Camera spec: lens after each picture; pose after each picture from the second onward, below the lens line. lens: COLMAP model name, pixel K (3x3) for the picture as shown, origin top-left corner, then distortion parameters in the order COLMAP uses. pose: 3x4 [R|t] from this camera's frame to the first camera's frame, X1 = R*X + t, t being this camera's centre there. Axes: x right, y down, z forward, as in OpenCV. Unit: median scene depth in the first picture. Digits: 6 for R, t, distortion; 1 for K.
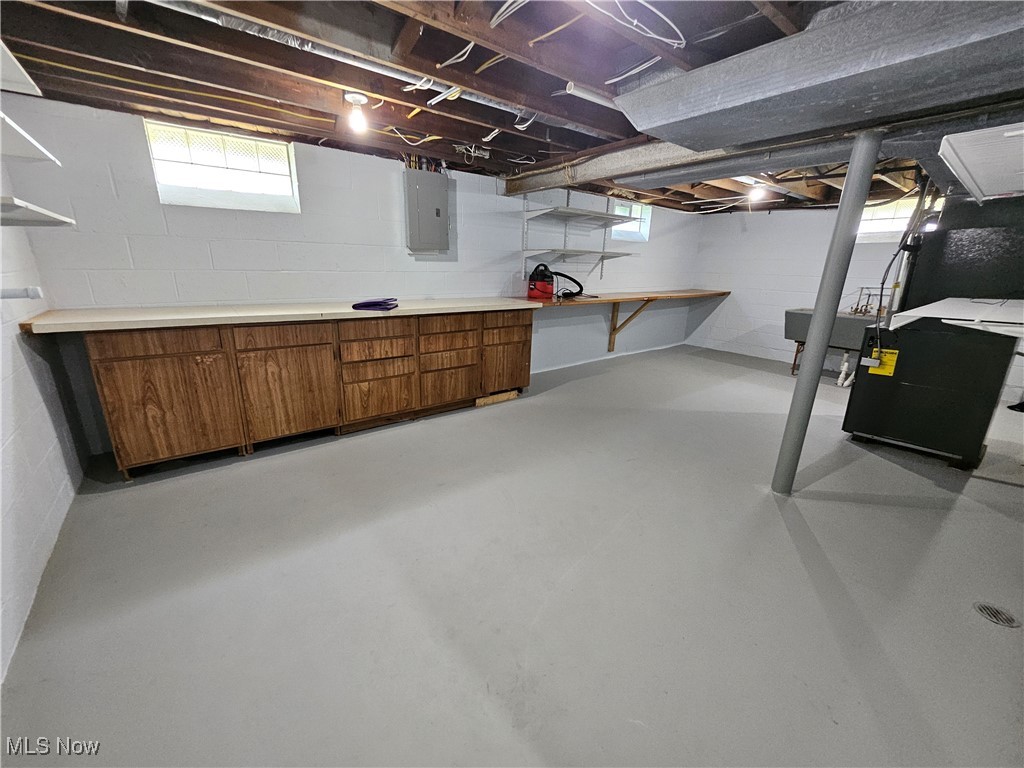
lens RADIAL K [[404.0, 0, 509.2], [0, 404.0, 384.2], [0, 0, 1]] dist [-0.007367, 0.000133]
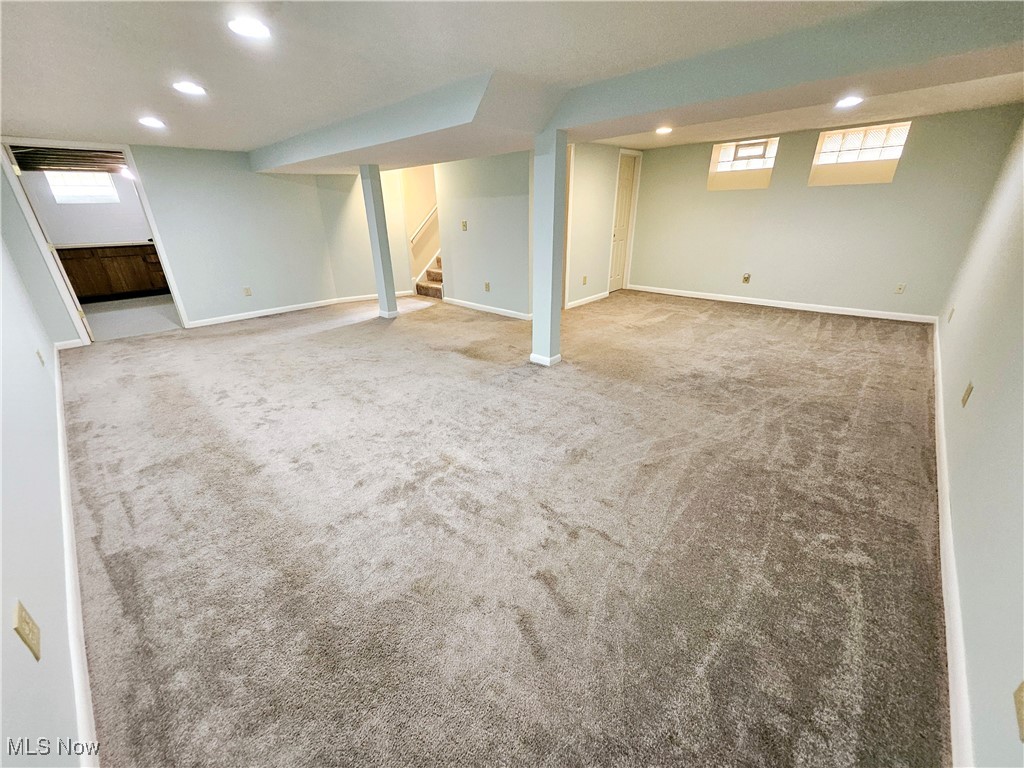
lens RADIAL K [[404.0, 0, 507.5], [0, 404.0, 390.8], [0, 0, 1]] dist [-0.007367, 0.000133]
pose [[0.988236, -0.100081, 0.115645, 1.633754], [0.084203, 0.987281, 0.134855, 0.663965], [-0.127670, -0.123531, 0.984094, -2.116504]]
